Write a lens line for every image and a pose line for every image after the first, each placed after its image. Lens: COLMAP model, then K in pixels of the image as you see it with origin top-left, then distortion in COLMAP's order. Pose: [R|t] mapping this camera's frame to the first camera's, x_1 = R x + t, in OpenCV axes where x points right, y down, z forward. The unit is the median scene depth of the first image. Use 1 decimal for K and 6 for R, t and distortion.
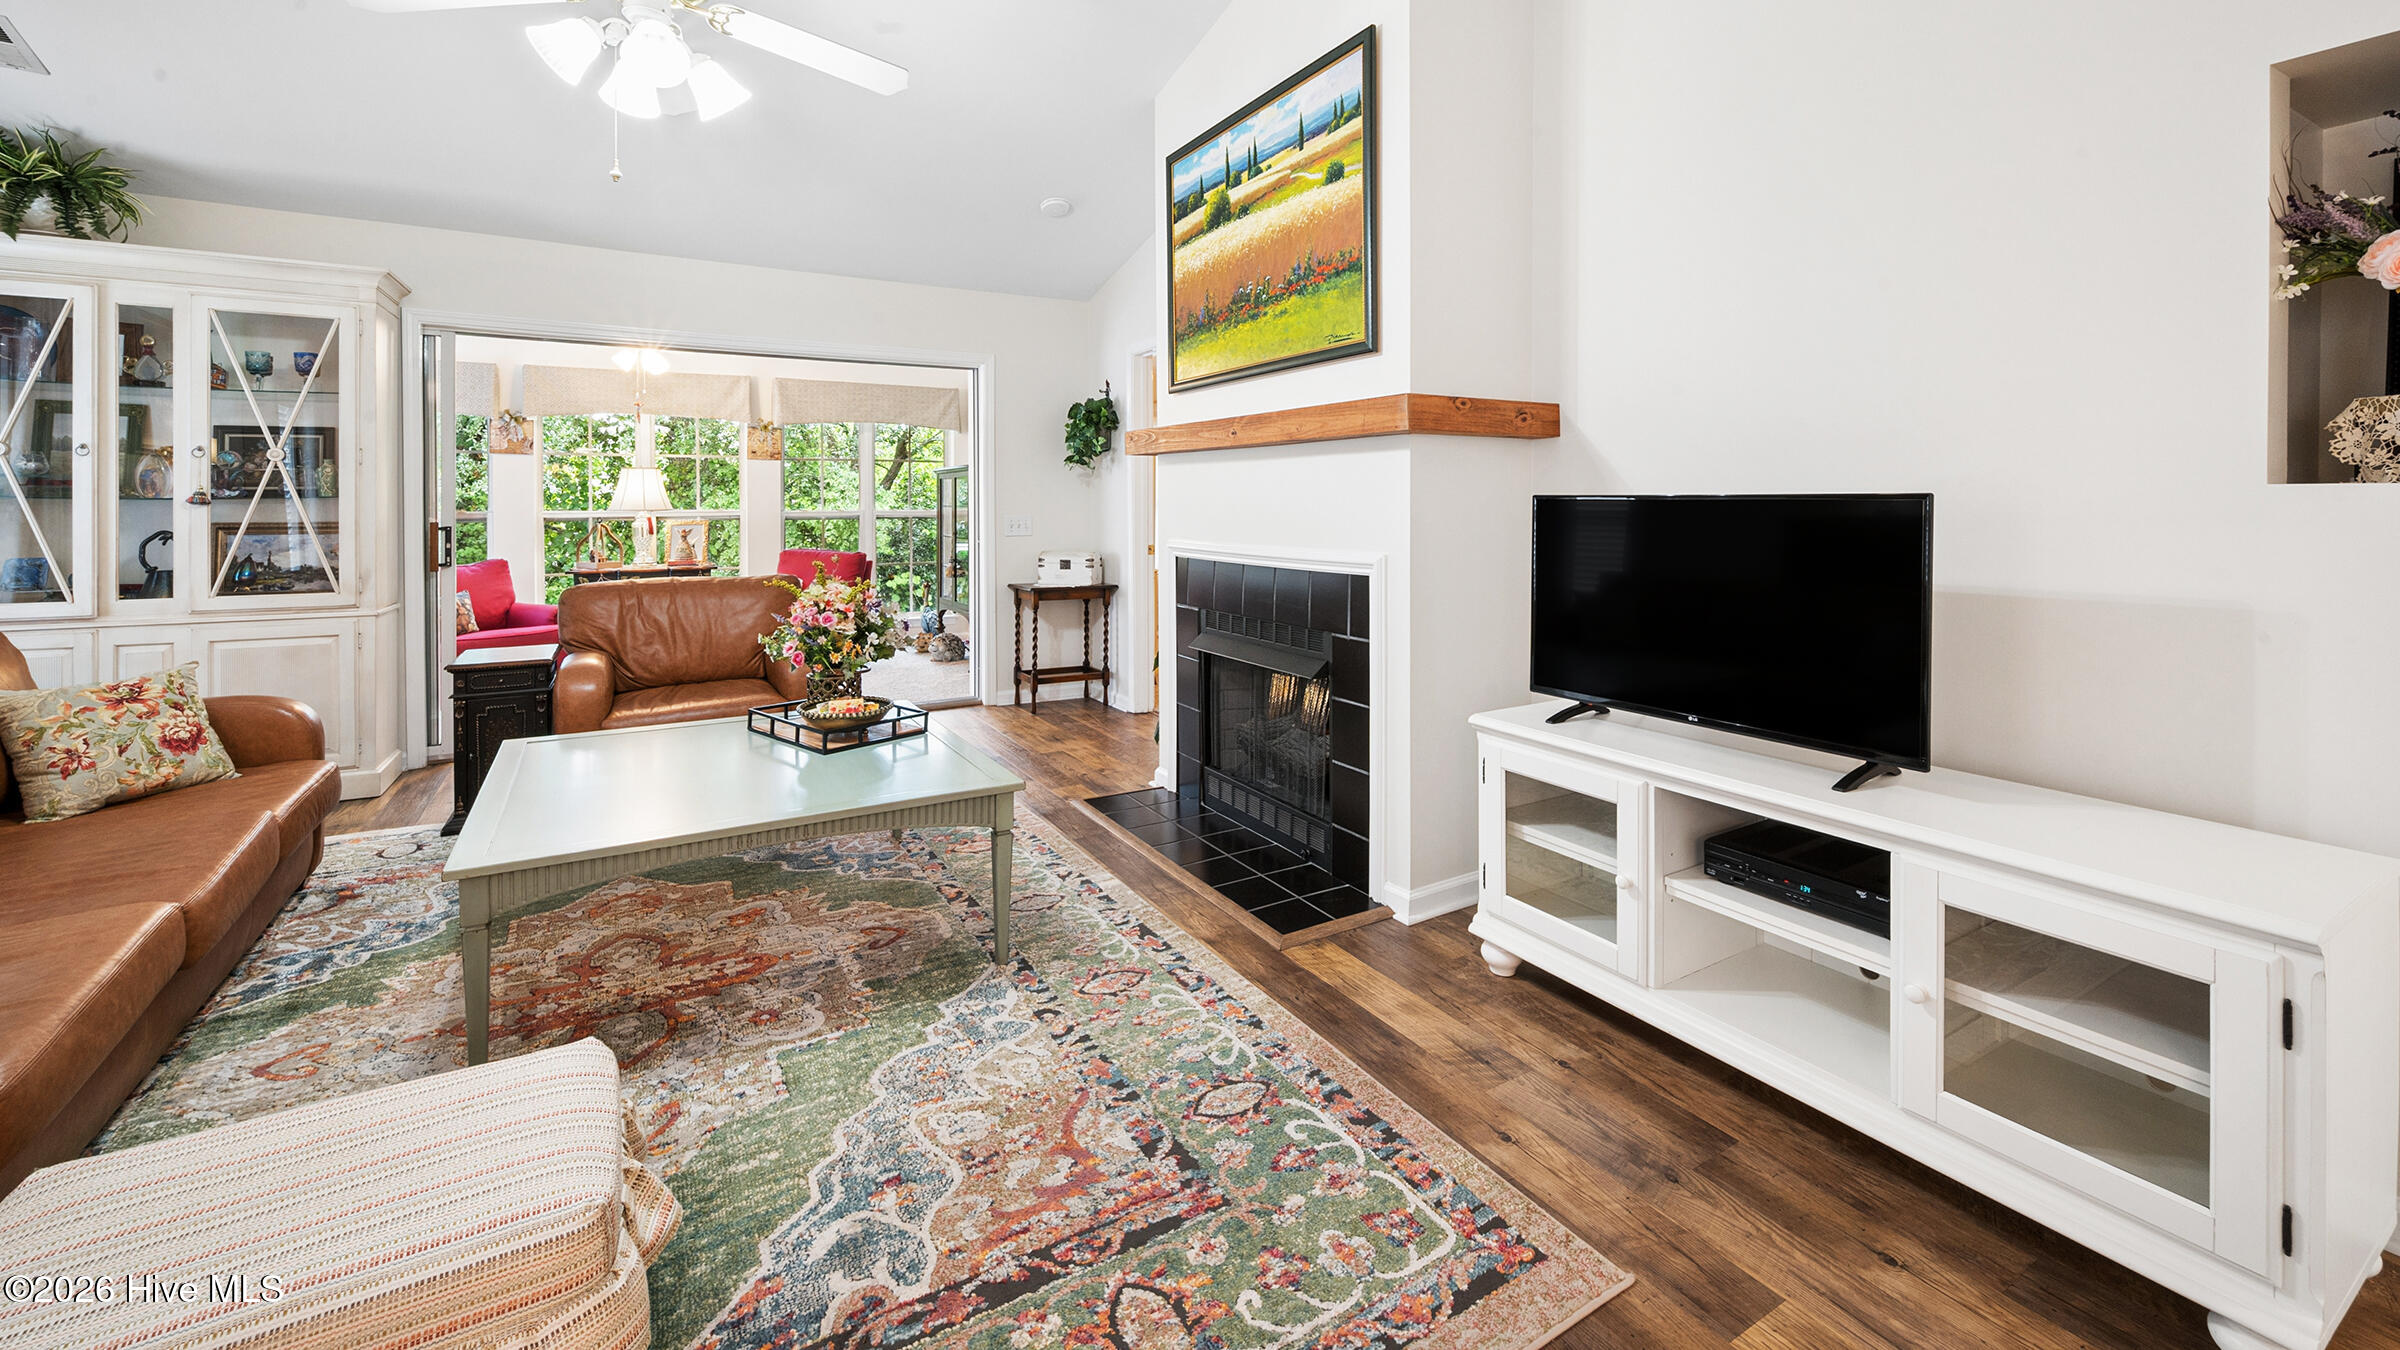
lens RADIAL K [[963.7, 0, 1204.3], [0, 963.7, 505.7], [0, 0, 1]] dist [-0.000429, 0.000017]
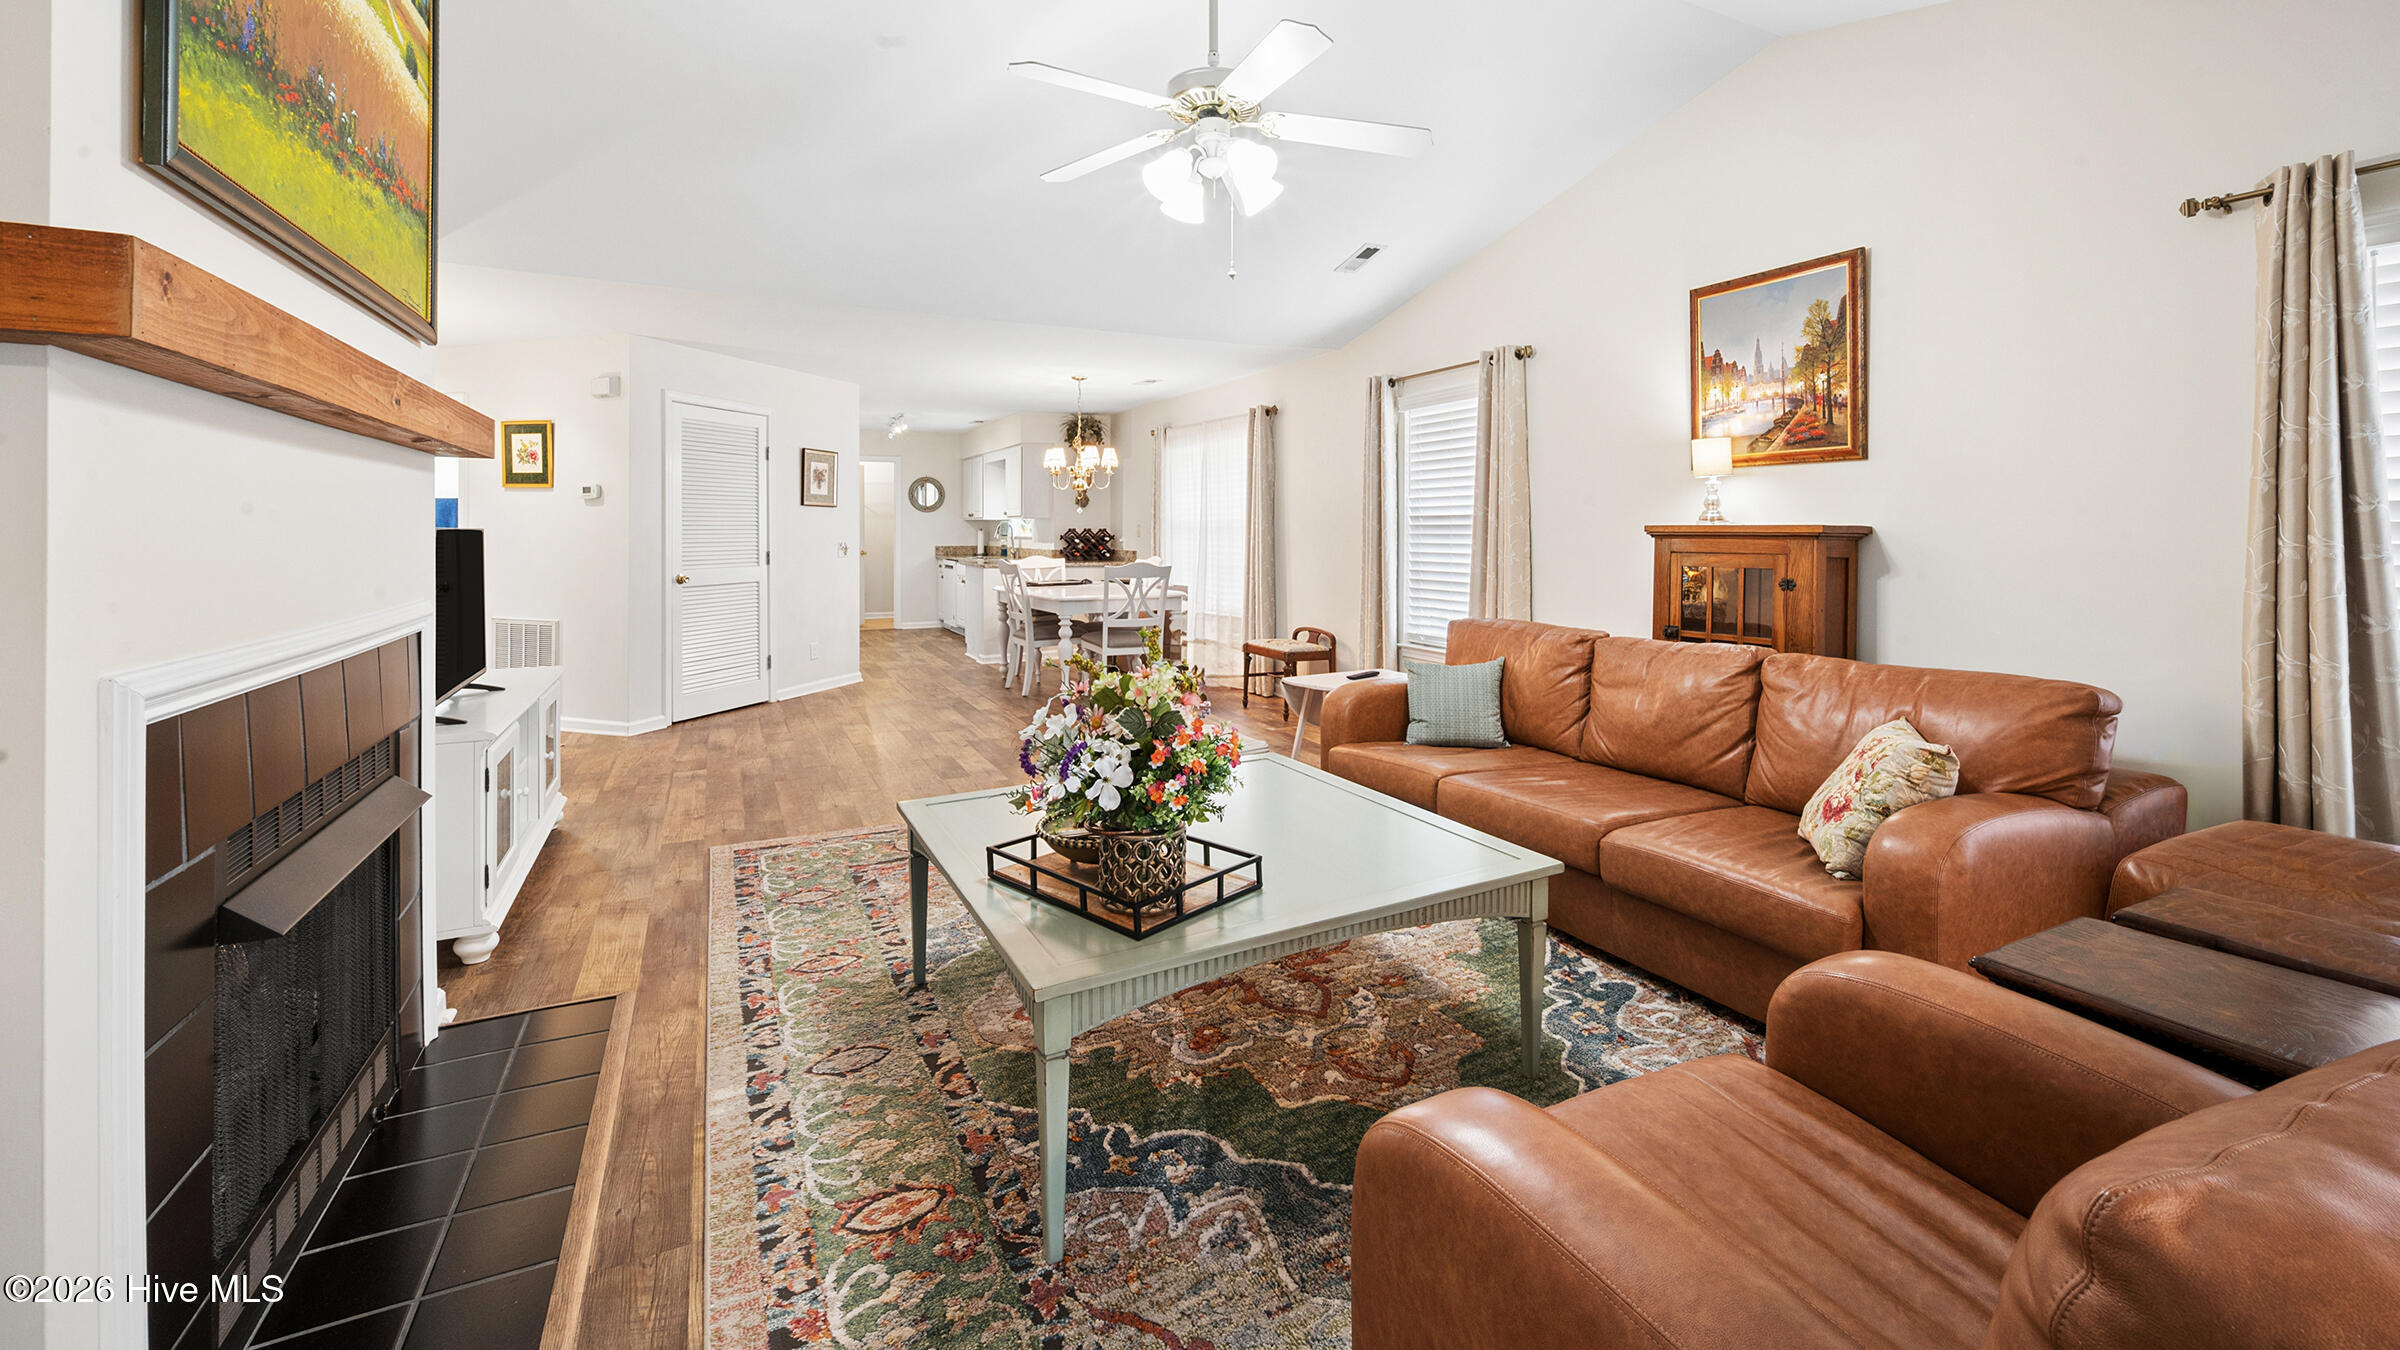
lens RADIAL K [[963.5, 0, 1195.7], [0, 963.5, 535.3], [0, 0, 1]] dist [0.000403, 0.000000]
pose [[-0.997358, -0.001639, 0.072628, -0.599572], [-0.001024, 0.999963, 0.008498, -0.010573], [-0.072640, 0.008401, -0.997323, 2.074120]]
